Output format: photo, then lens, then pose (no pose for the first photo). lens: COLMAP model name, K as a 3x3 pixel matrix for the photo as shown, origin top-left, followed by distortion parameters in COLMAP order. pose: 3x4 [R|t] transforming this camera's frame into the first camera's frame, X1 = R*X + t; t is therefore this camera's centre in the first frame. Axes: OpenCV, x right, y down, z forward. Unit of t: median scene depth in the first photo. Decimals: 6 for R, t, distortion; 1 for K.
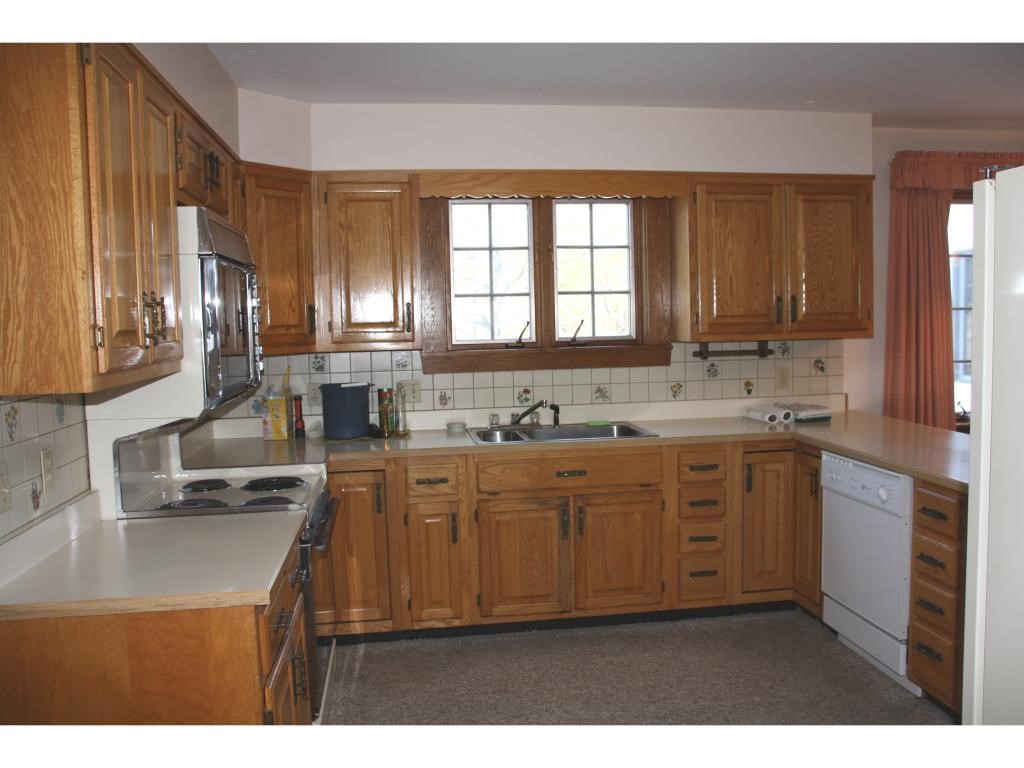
lens RADIAL K [[882.0, 0, 512.0], [0, 882.0, 384.0], [0, 0, 1]] dist [-0.122850, 0.140396]
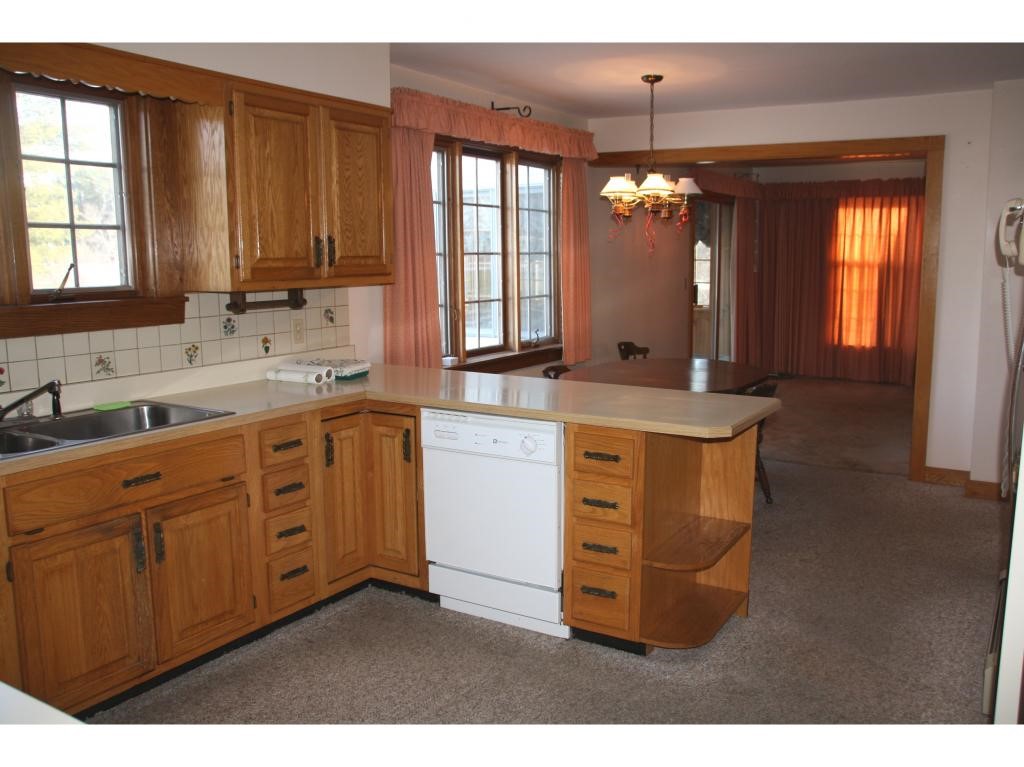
lens RADIAL K [[882.0, 0, 512.0], [0, 882.0, 383.5], [0, 0, 1]] dist [-0.122850, 0.140396]
pose [[0.641355, -0.093132, 0.761571, -0.243977], [0.051403, 0.995591, 0.078461, -0.013933], [-0.765520, -0.011175, 0.643315, 0.297328]]
